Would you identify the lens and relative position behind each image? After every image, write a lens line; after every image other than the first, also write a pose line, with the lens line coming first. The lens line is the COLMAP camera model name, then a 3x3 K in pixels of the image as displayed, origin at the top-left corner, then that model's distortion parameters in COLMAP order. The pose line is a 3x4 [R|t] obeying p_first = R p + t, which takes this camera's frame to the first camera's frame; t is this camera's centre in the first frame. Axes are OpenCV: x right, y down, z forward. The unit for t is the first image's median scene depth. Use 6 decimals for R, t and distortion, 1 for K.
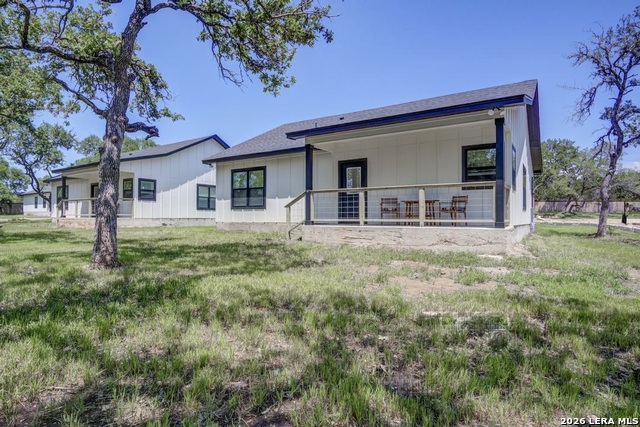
lens RADIAL K [[355.3, 0, 320.0], [0, 355.3, 213.5], [0, 0, 1]] dist [0.000990, 0.000073]
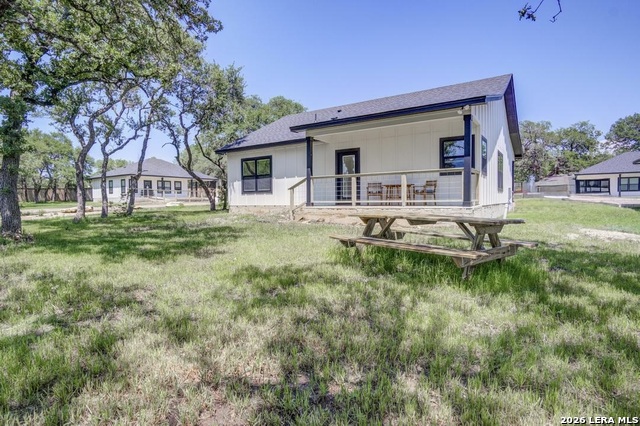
lens RADIAL K [[355.3, 0, 320.0], [0, 355.3, 213.0], [0, 0, 1]] dist [0.000990, 0.000073]
pose [[0.999852, -0.011851, -0.012500, 0.017356], [0.012427, 0.998818, 0.047002, -0.000563], [0.011928, -0.047150, 0.998817, -0.183462]]
